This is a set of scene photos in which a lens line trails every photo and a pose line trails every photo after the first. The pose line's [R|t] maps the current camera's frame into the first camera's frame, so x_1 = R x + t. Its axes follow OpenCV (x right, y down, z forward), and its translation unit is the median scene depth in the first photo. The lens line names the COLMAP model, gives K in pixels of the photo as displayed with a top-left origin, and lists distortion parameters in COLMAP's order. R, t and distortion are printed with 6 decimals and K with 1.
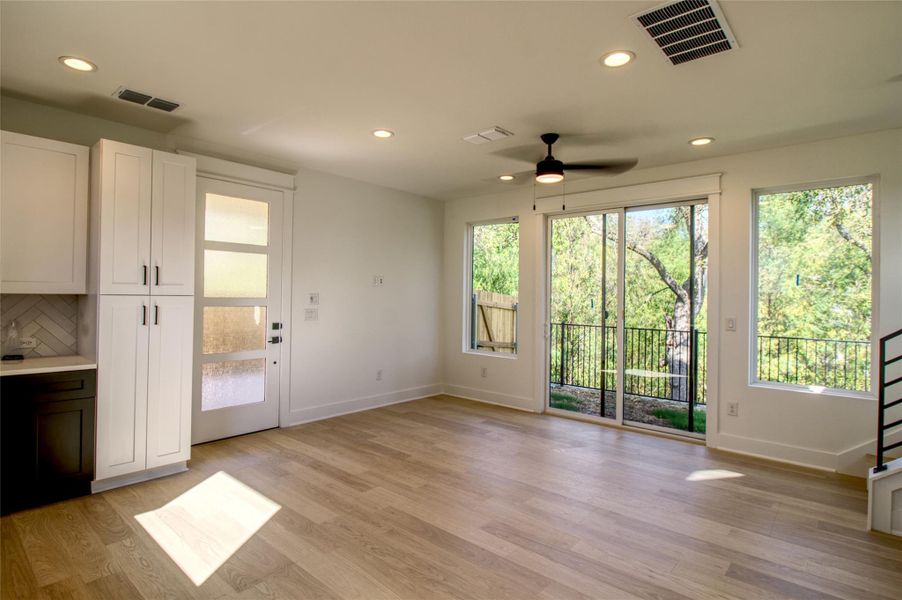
lens RADIAL K [[470.5, 0, 449.3], [0, 470.5, 292.9], [0, 0, 1]] dist [-0.005036, -0.001706]
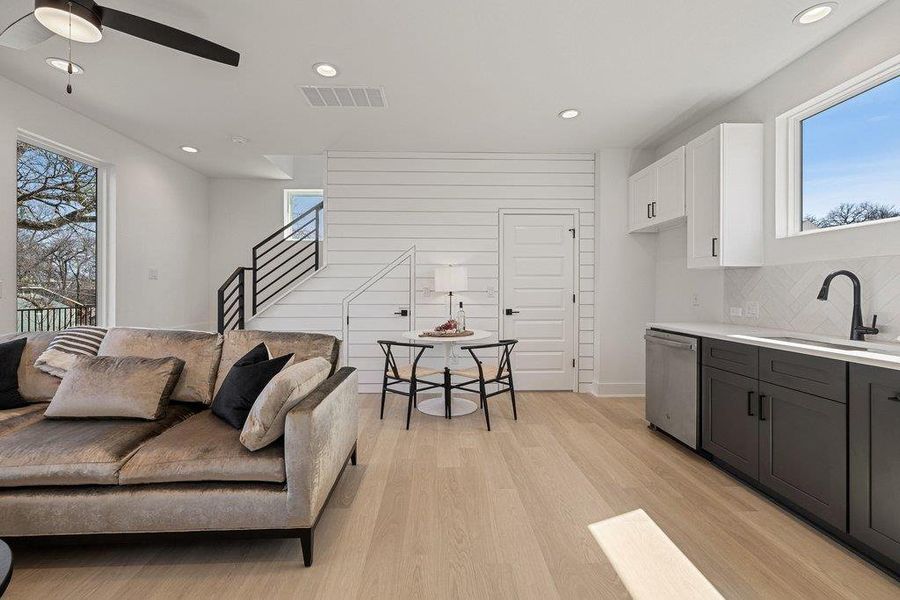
lens RADIAL K [[379.2, 0, 448.2], [0, 379.2, 291.7], [0, 0, 1]] dist [0.001859, 0.000254]
pose [[-0.680288, -0.019651, 0.732682, -0.421535], [-0.016137, 0.999800, 0.011832, 0.054796], [-0.732768, -0.003774, -0.680469, 0.972391]]
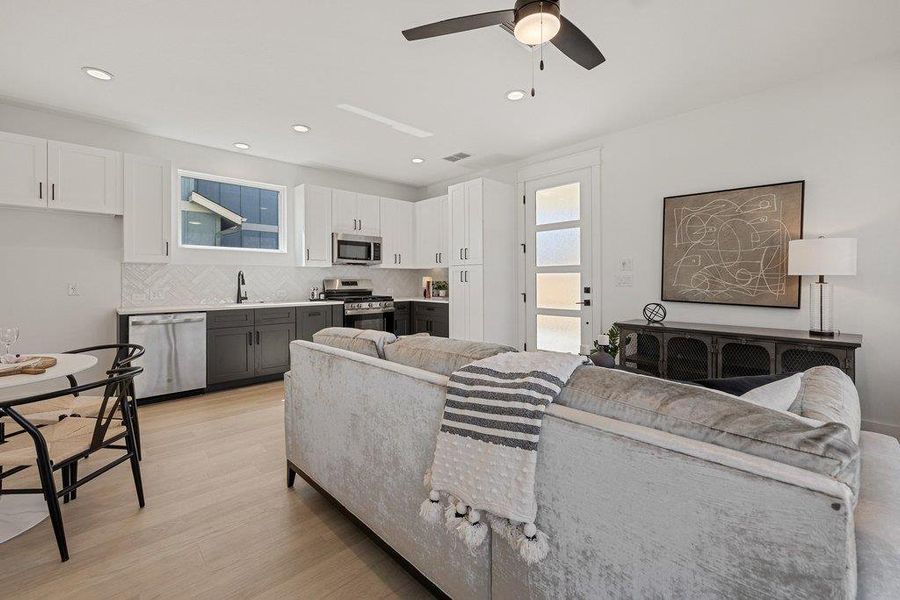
lens RADIAL K [[380.2, 0, 448.1], [0, 380.2, 287.1], [0, 0, 1]] dist [0.001764, 0.000014]
pose [[-0.097340, -0.000786, -0.995251, 0.683399], [0.007183, 0.999973, -0.001492, 0.076372], [0.995225, -0.007294, -0.097332, 0.928643]]
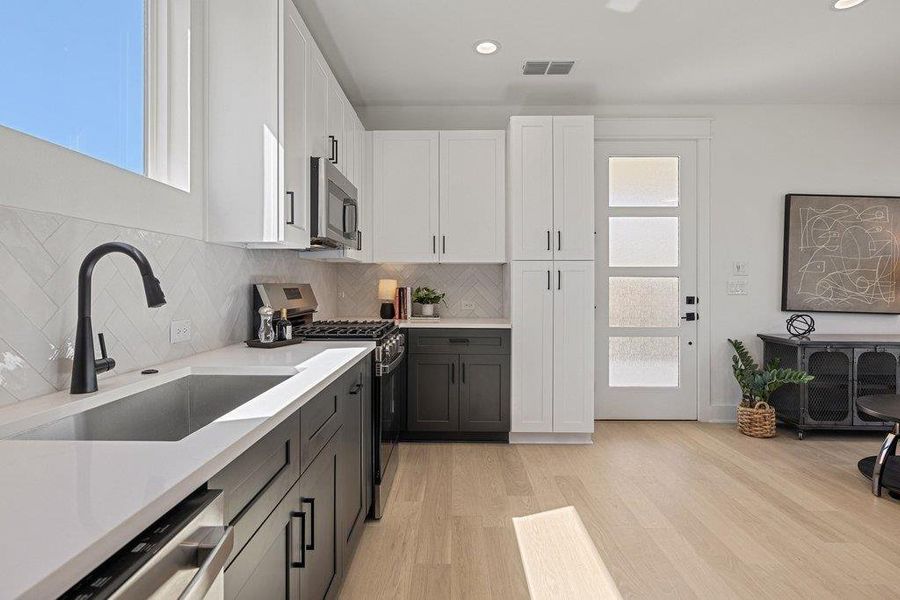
lens RADIAL K [[457.2, 0, 448.4], [0, 457.2, 285.3], [0, 0, 1]] dist [-0.001968, -0.000213]
pose [[0.649886, -0.016675, -0.759849, -0.031847], [0.014184, 0.999851, -0.009810, 0.055909], [0.759900, -0.004402, 0.650026, 0.161348]]
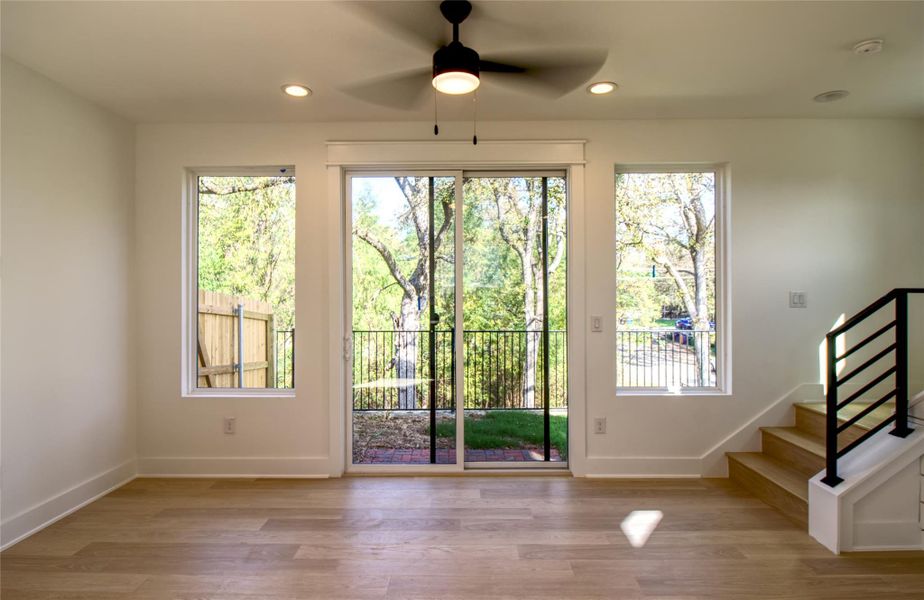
lens RADIAL K [[490.3, 0, 458.1], [0, 490.3, 291.6], [0, 0, 1]] dist [0.003163, -0.011774]
pose [[0.758773, -0.013730, 0.651211, -0.167275], [0.011742, 0.999904, 0.007400, -0.000139], [-0.651249, 0.002031, 0.758861, 0.557269]]
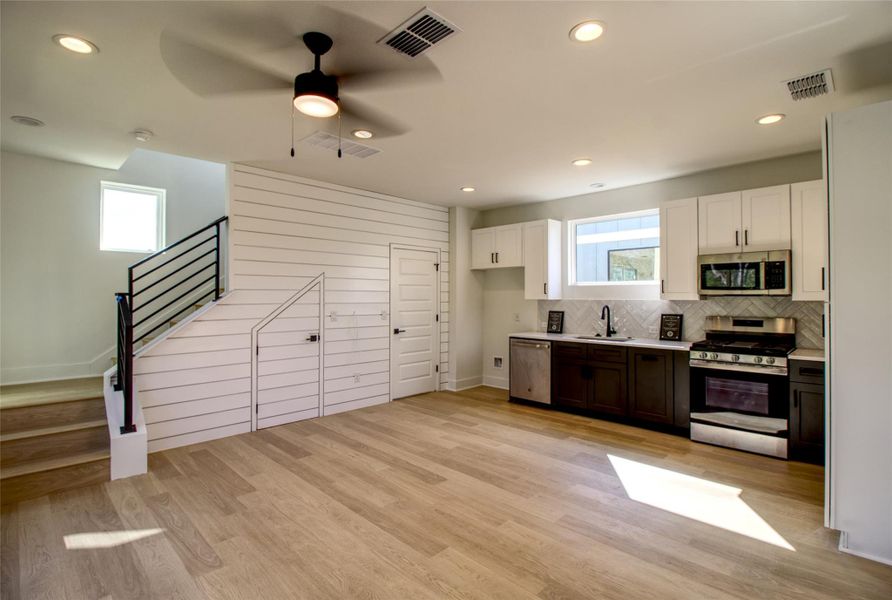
lens RADIAL K [[427.4, 0, 453.6], [0, 427.4, 292.9], [0, 0, 1]] dist [-0.010849, -0.000491]
pose [[-0.998372, -0.015542, 0.054873, -0.004888], [-0.016337, 0.999767, -0.014074, 0.009372], [-0.054642, -0.014948, -0.998394, 1.545998]]
